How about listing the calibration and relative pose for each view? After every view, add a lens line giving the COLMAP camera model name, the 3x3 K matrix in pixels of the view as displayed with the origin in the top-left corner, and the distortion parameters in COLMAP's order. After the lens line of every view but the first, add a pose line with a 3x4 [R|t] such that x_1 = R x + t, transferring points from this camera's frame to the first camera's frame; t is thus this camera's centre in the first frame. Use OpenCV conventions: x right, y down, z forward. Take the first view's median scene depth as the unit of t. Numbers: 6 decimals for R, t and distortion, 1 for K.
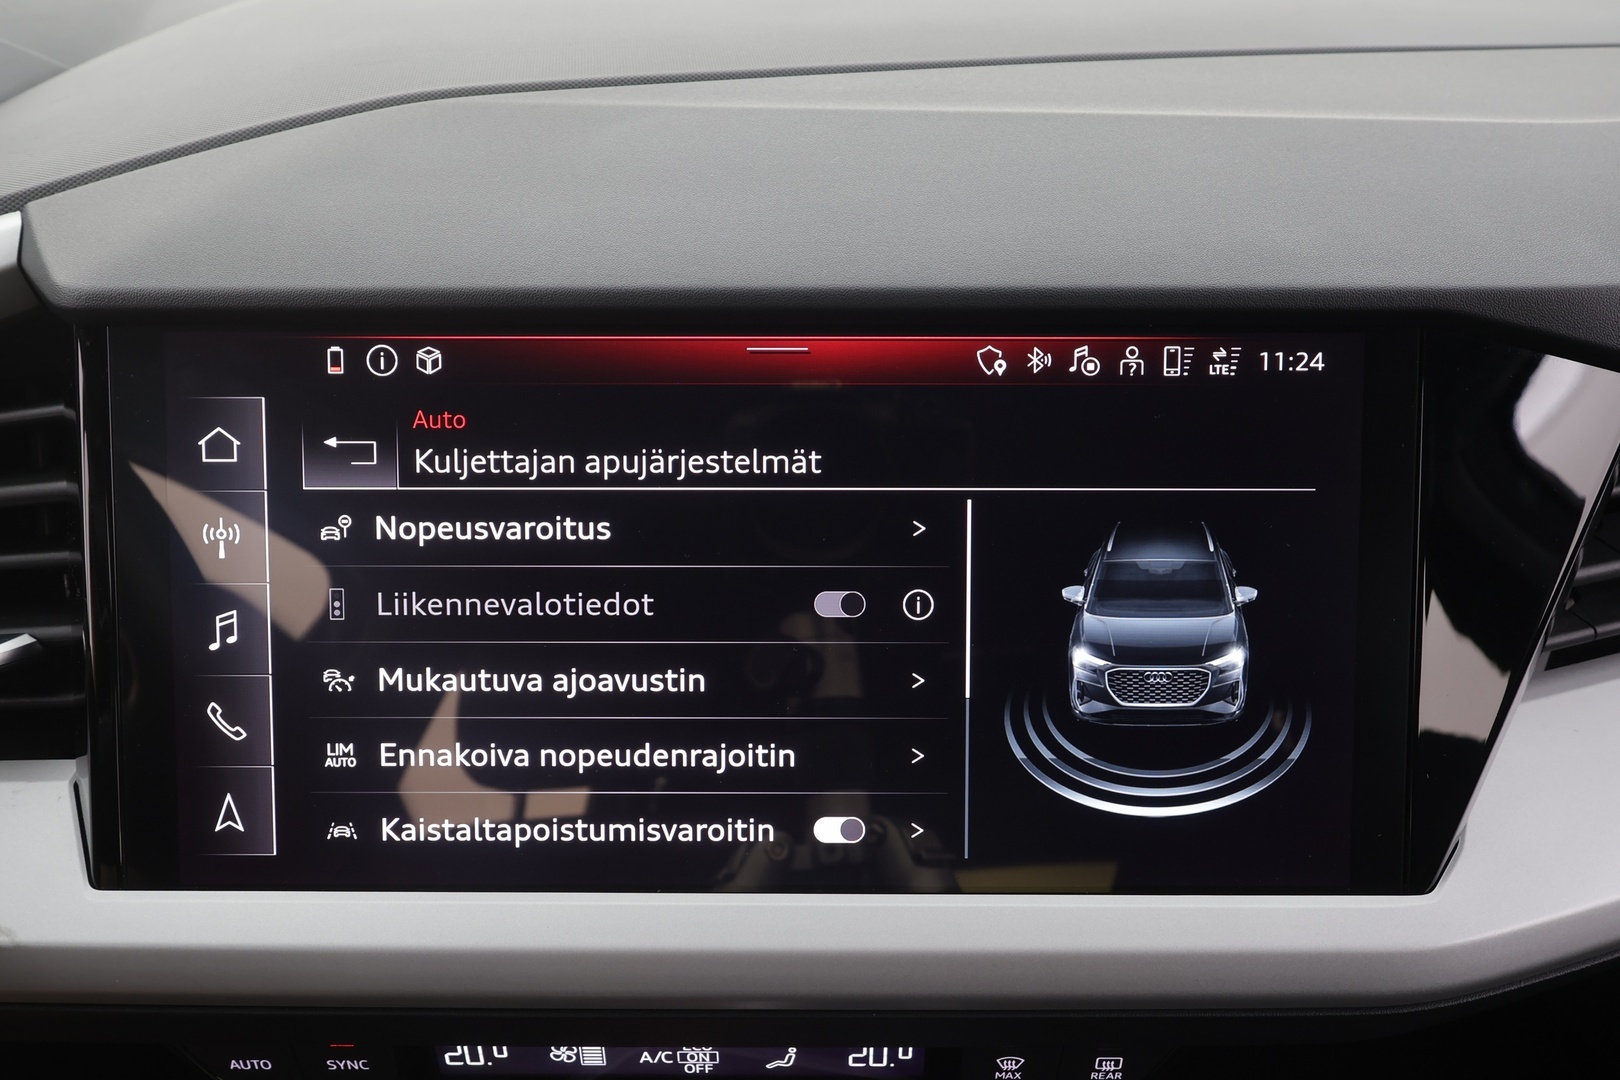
lens RADIAL K [[1182.8, 0, 824.6], [0, 1182.8, 544.7], [0, 0, 1]] dist [0.003984, -0.010051]
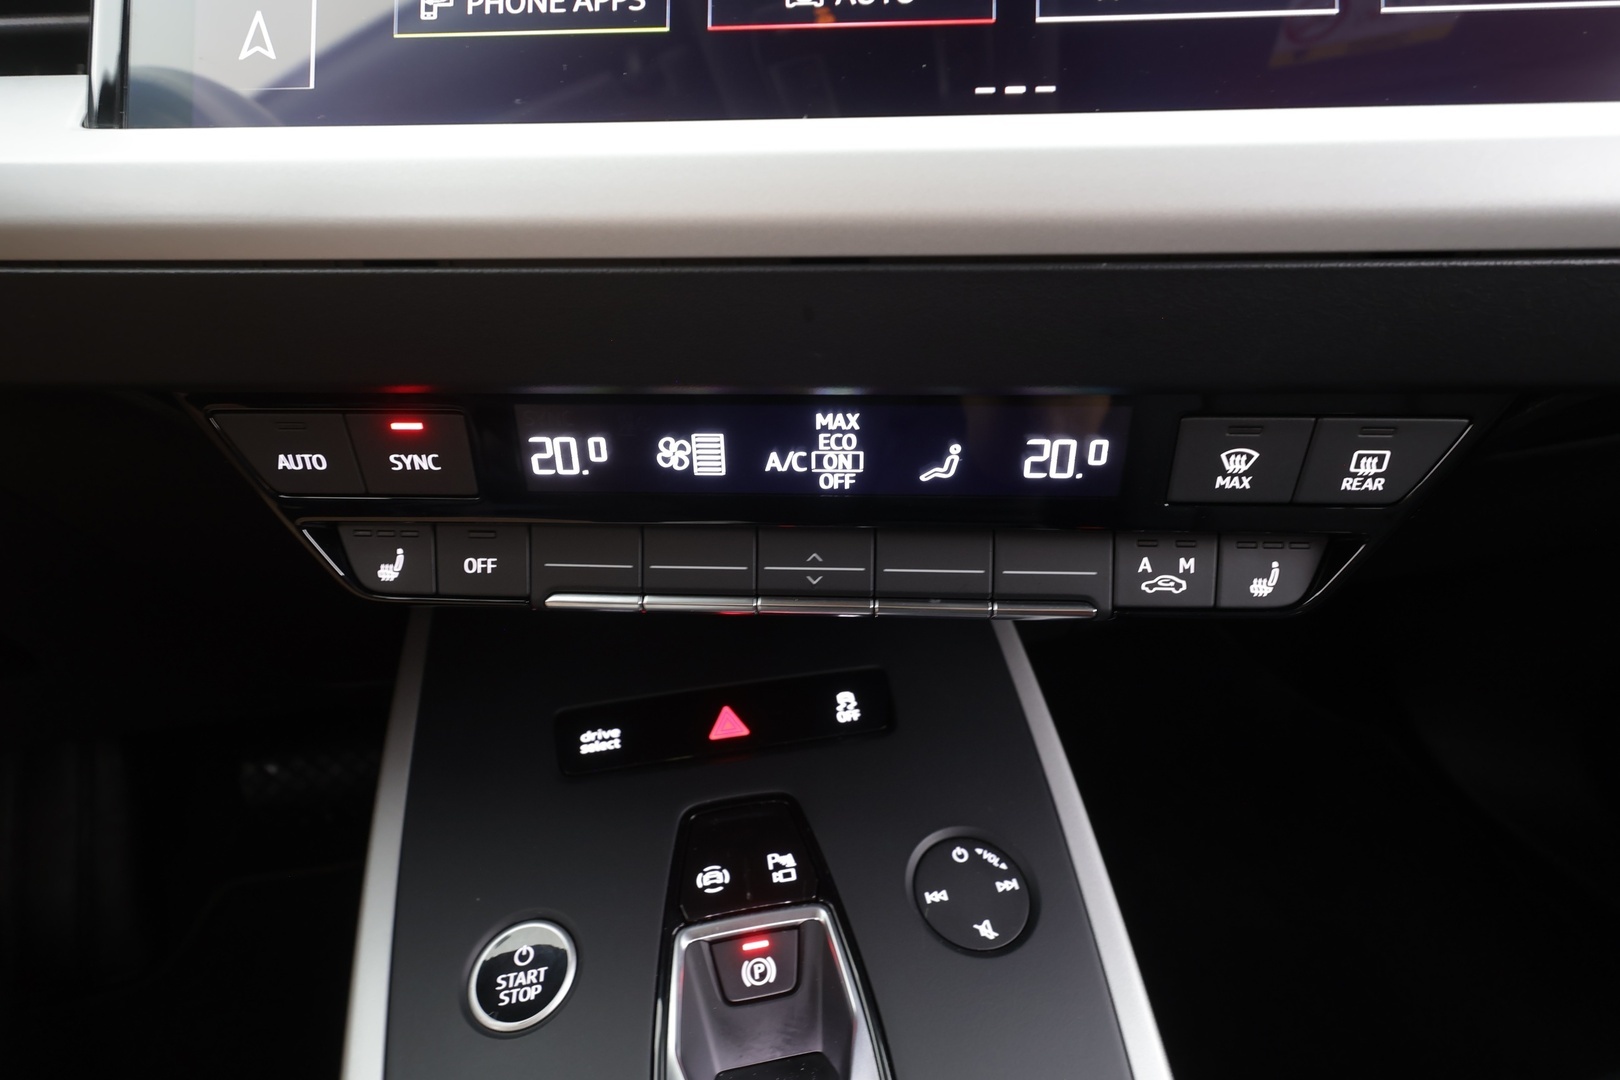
lens RADIAL K [[764.5, 0, 821.1], [0, 764.5, 546.9], [0, 0, 1]] dist [0.006003, -0.000615]
pose [[0.998573, 0.010428, -0.052381, -0.098502], [-0.014828, 0.996328, -0.084326, 0.586265], [0.051309, 0.084982, 0.995060, 0.528120]]
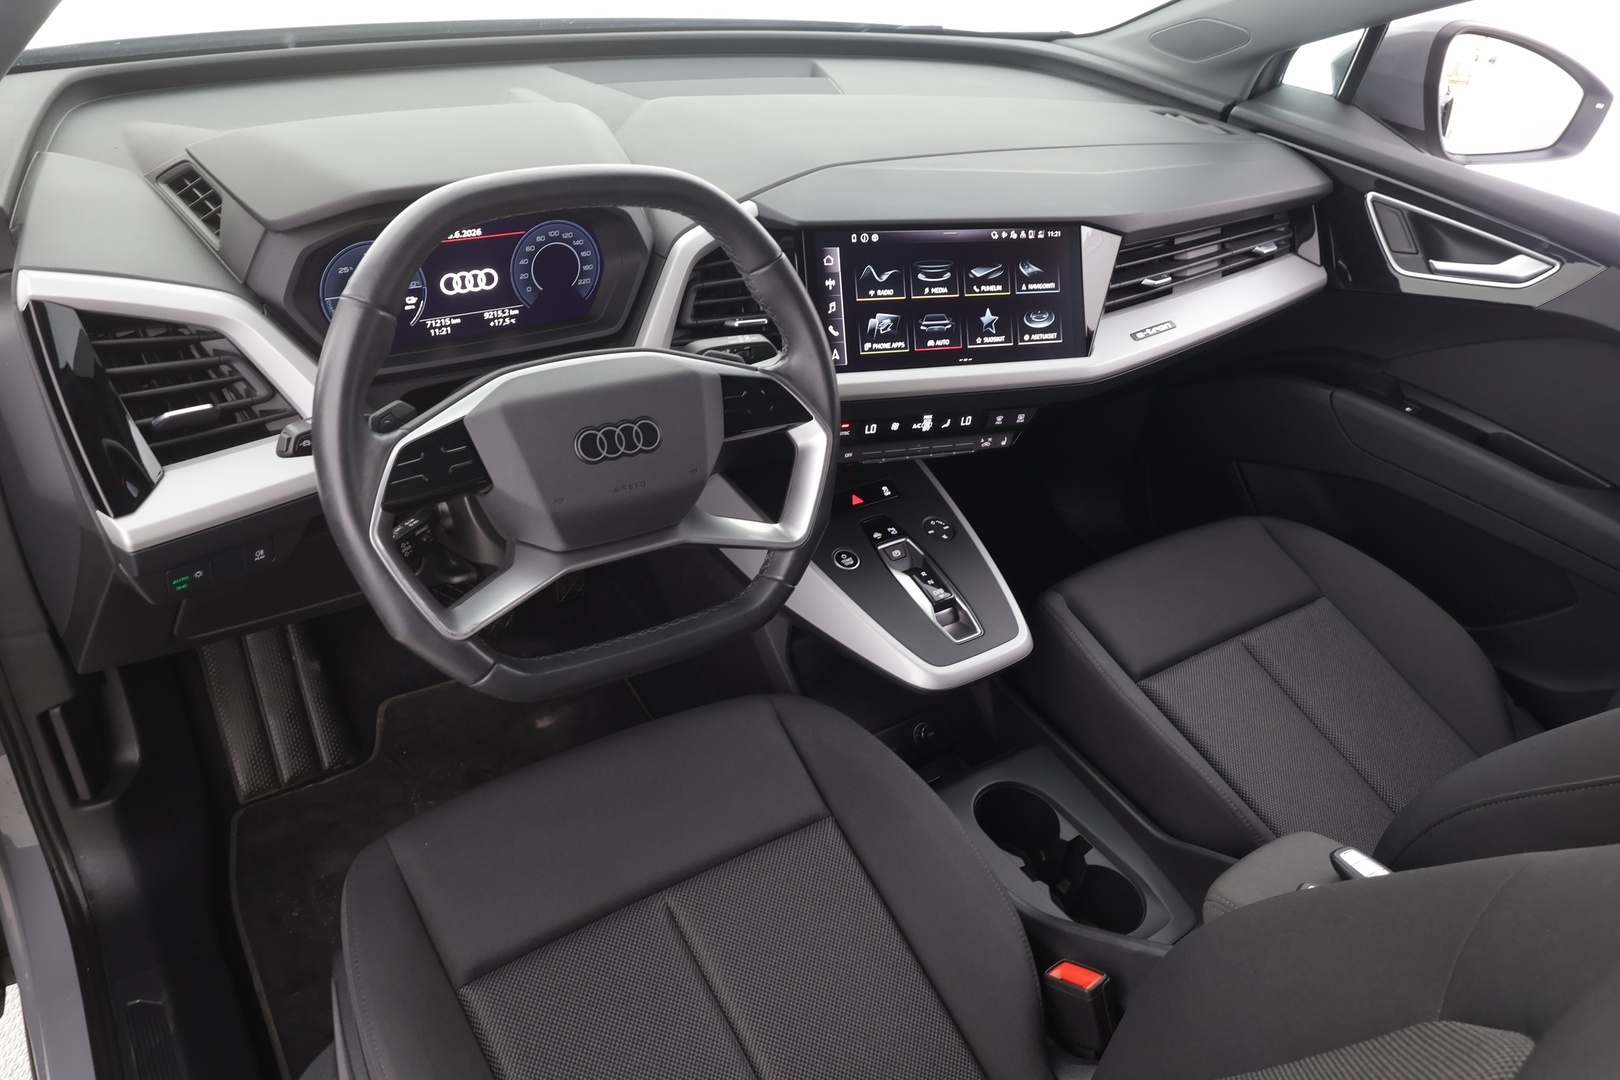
lens RADIAL K [[1182.8, 0, 819.3], [0, 1182.8, 546.4], [0, 0, 1]] dist [0.003984, -0.010051]
pose [[0.920593, -0.116874, 0.372625, -2.057455], [0.096640, 0.992668, 0.072596, 0.559256], [-0.378378, -0.030821, 0.925138, -2.610051]]
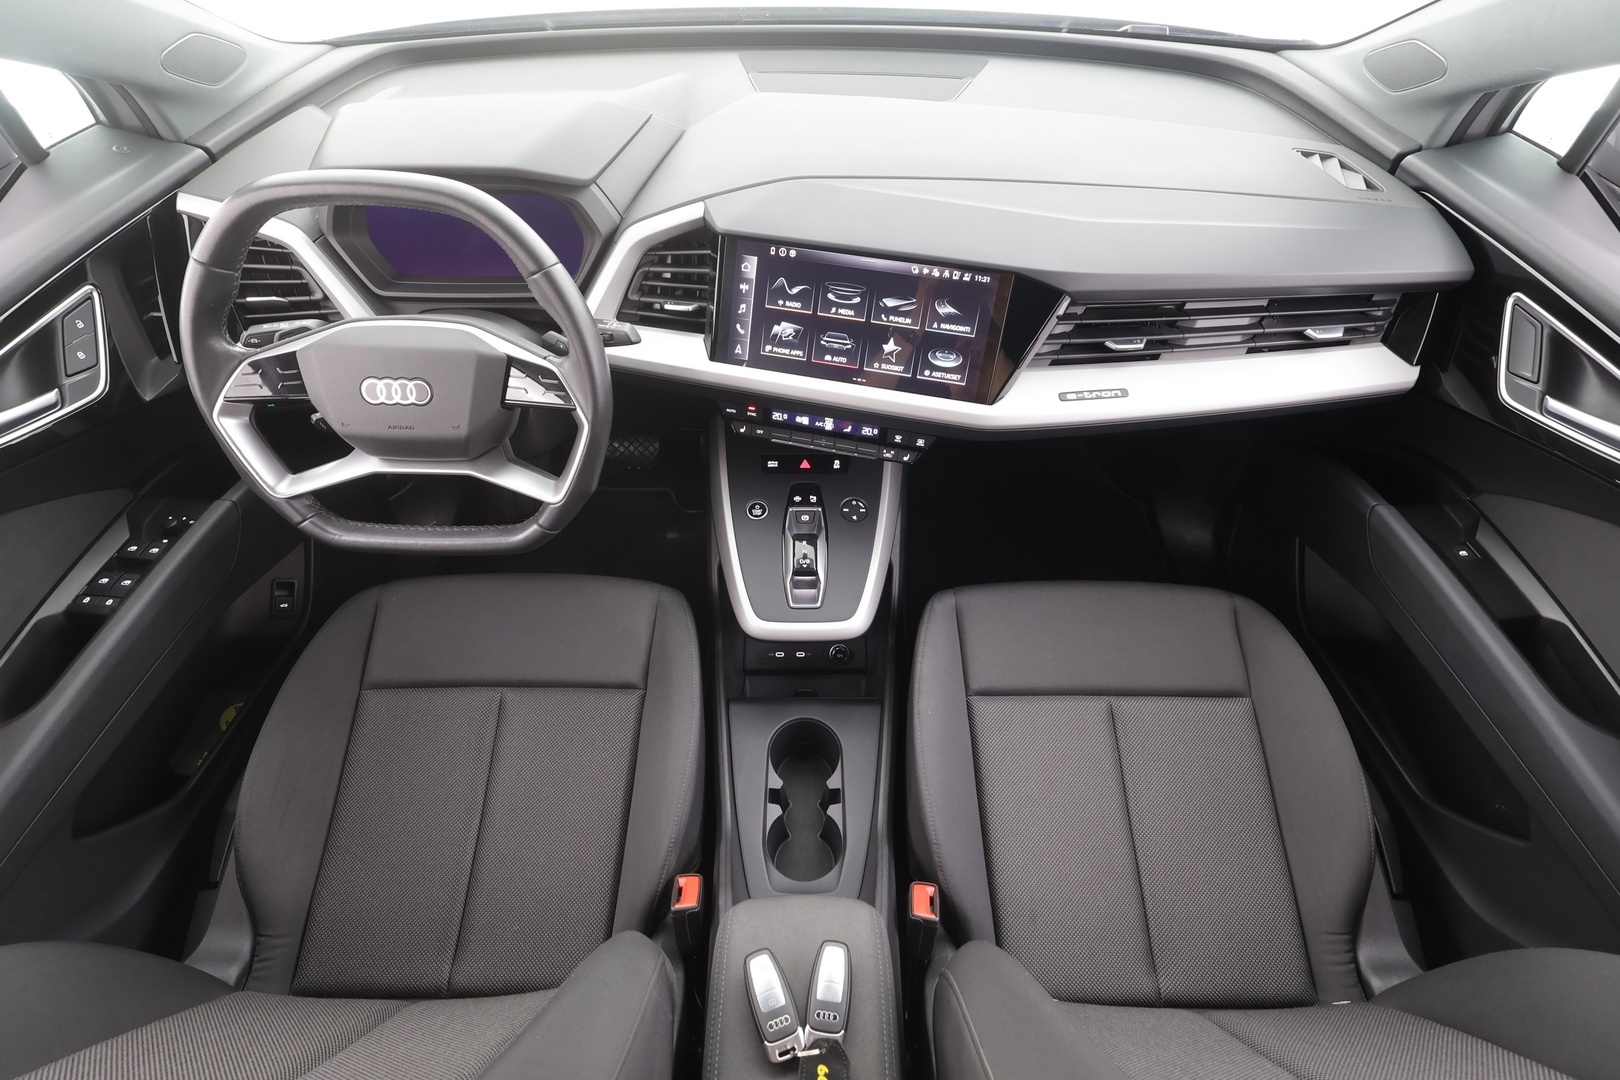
lens RADIAL K [[761.3, 0, 813.4], [0, 761.3, 545.4], [0, 0, 1]] dist [-0.004826, 0.003553]
pose [[0.973333, 0.182958, -0.138379, 0.337995], [-0.135168, 0.944810, 0.298436, 0.021224], [0.185343, -0.271773, 0.944345, -1.961029]]
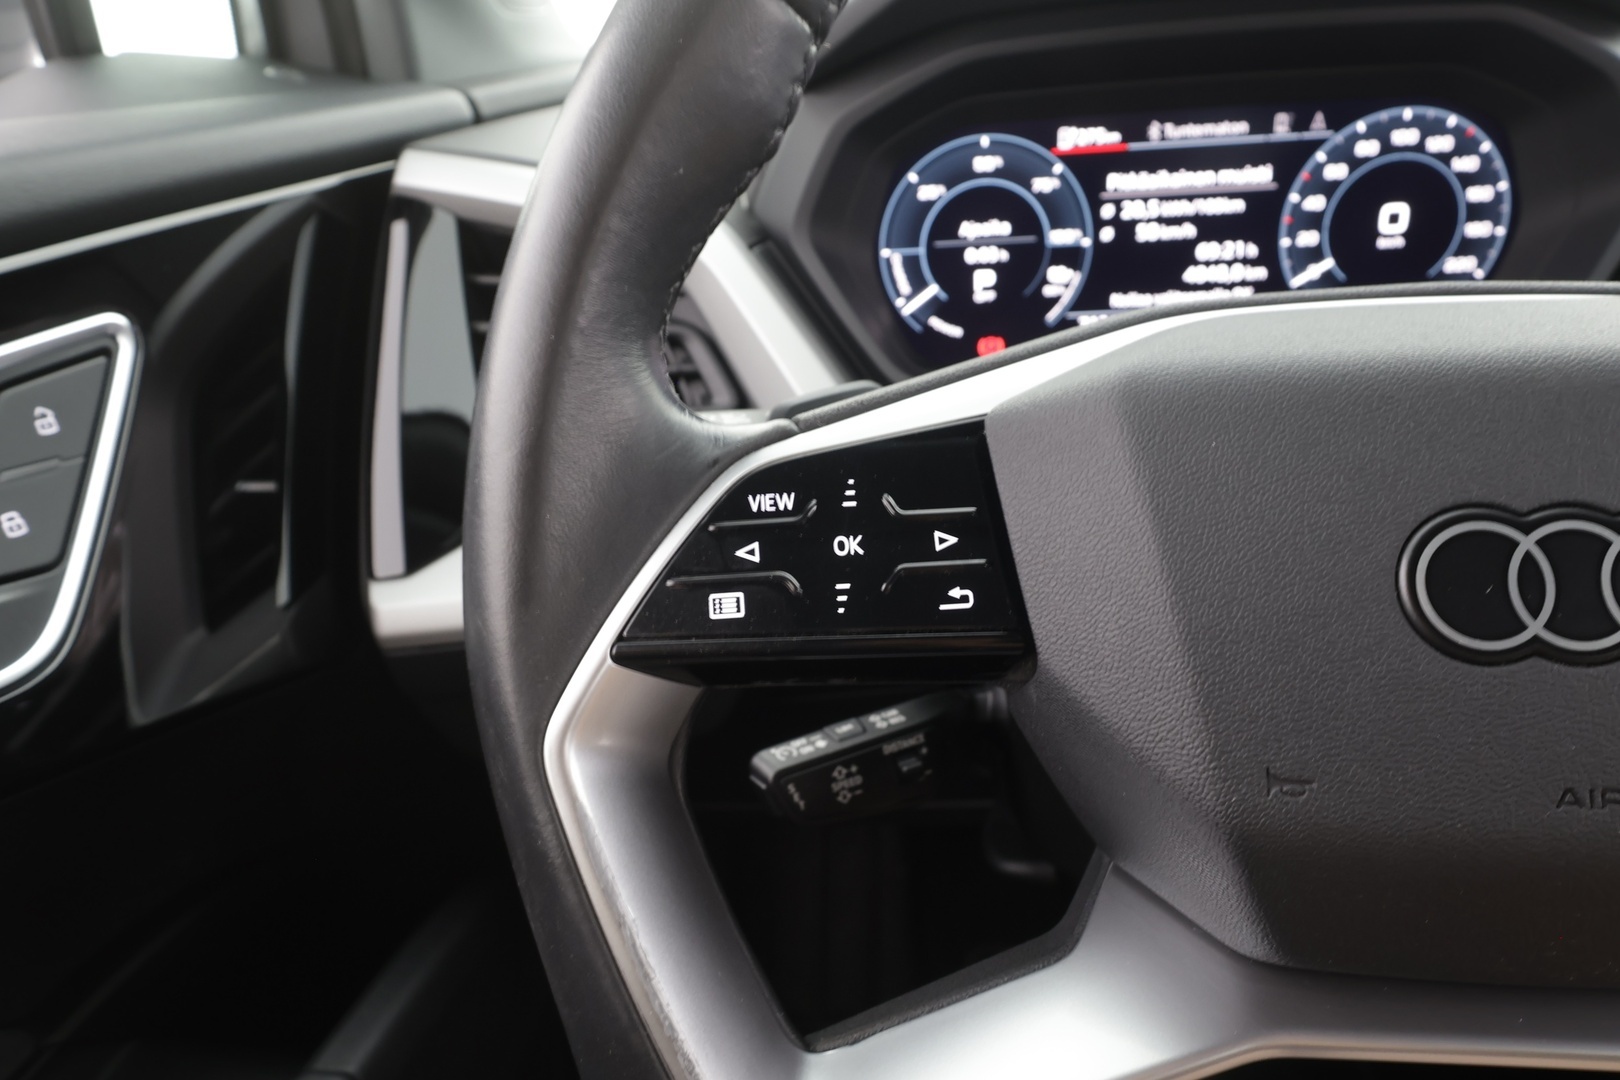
lens RADIAL K [[1000.5, 0, 805.6], [0, 1000.5, 551.9], [0, 0, 1]] dist [-0.004622, 0.006021]
pose [[0.949775, 0.085863, -0.300925, -1.665172], [-0.116850, 0.989375, -0.086502, 0.548163], [0.290300, 0.117320, 0.949717, -0.404894]]
